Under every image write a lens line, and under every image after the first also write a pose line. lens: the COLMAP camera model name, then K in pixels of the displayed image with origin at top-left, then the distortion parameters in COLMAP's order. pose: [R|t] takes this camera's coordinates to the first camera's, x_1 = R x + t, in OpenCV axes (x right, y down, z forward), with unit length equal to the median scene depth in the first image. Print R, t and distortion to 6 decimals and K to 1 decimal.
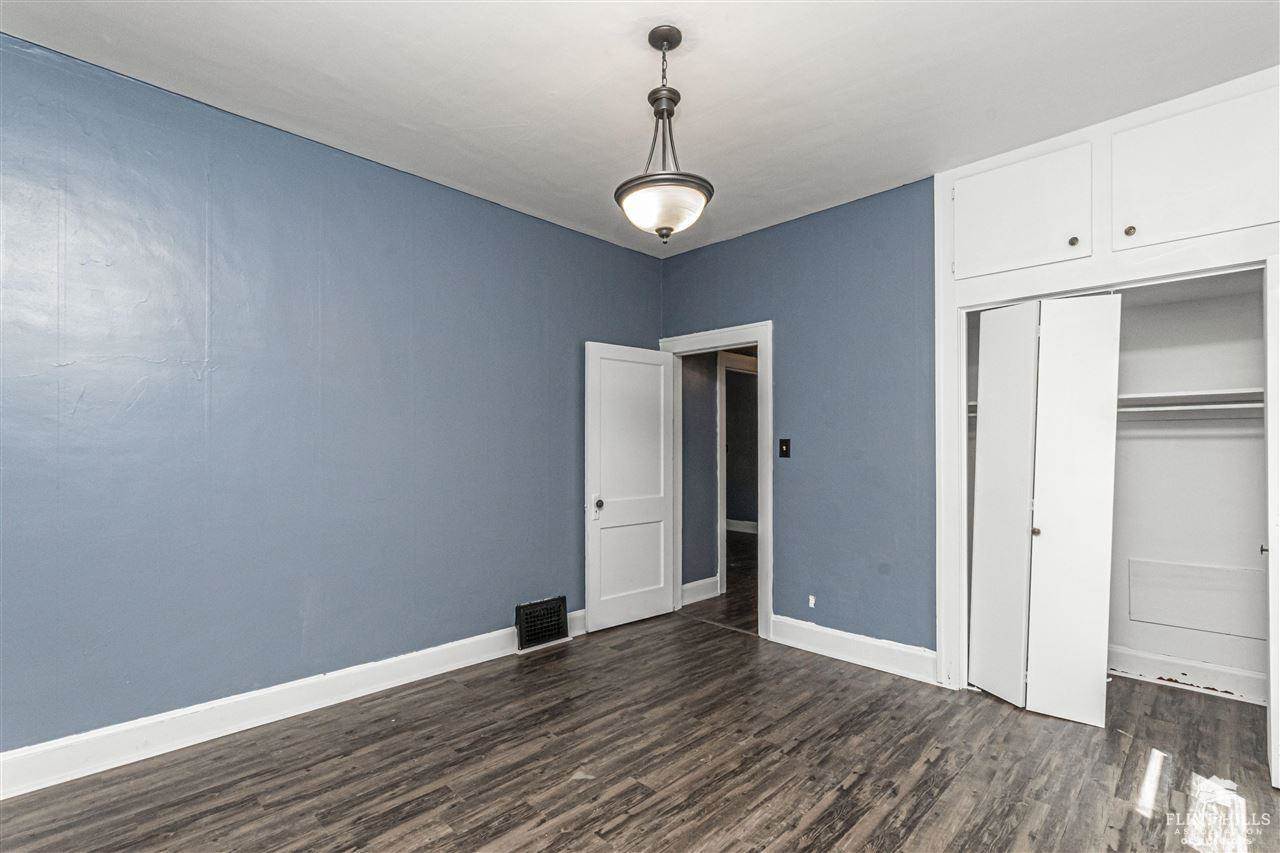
lens RADIAL K [[563.3, 0, 645.7], [0, 563.3, 428.9], [0, 0, 1]] dist [-0.001878, 0.000294]
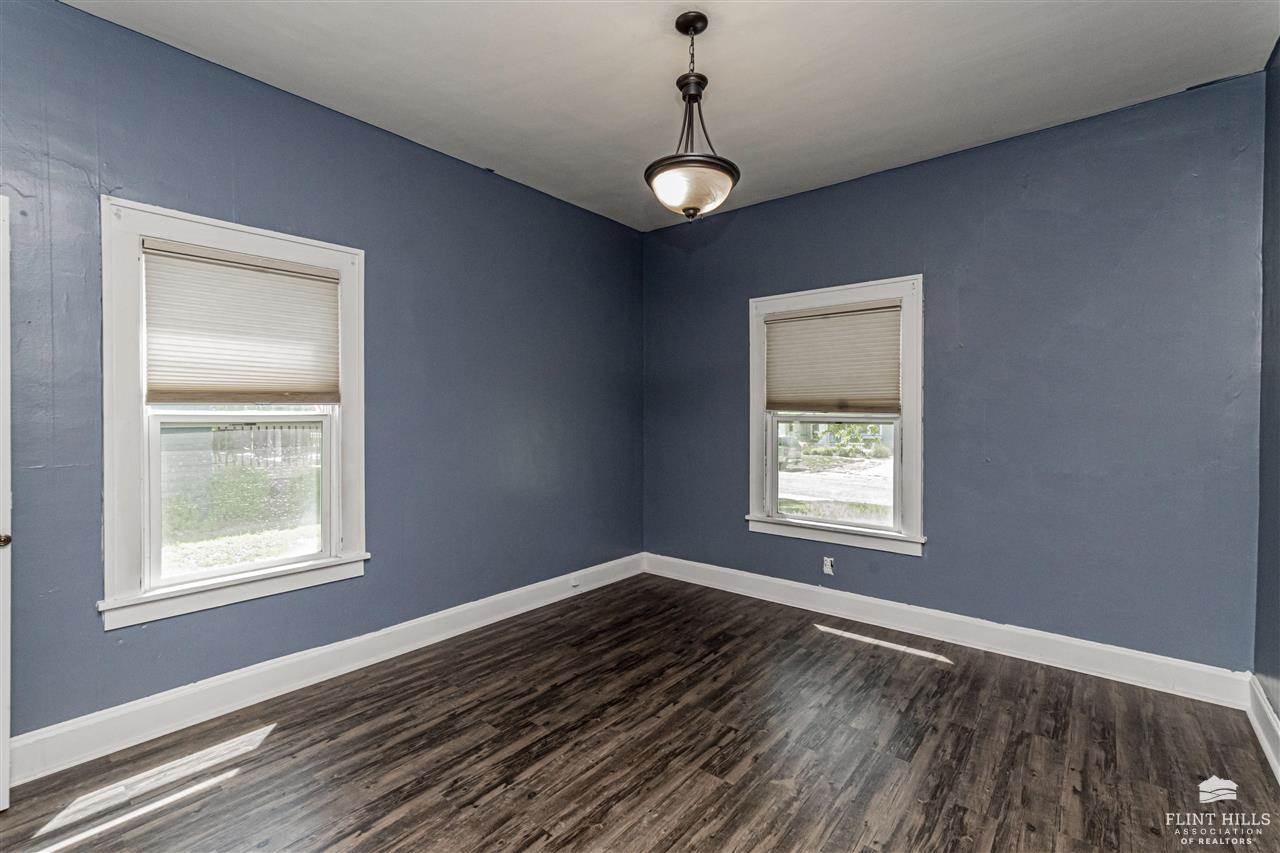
lens RADIAL K [[563.3, 0, 645.7], [0, 563.3, 428.9], [0, 0, 1]] dist [-0.001878, 0.000294]
pose [[-0.994859, -0.001344, -0.101260, 0.219696], [-0.001367, 0.999999, 0.000155, 0.044448], [0.101260, 0.000292, -0.994860, 2.010533]]
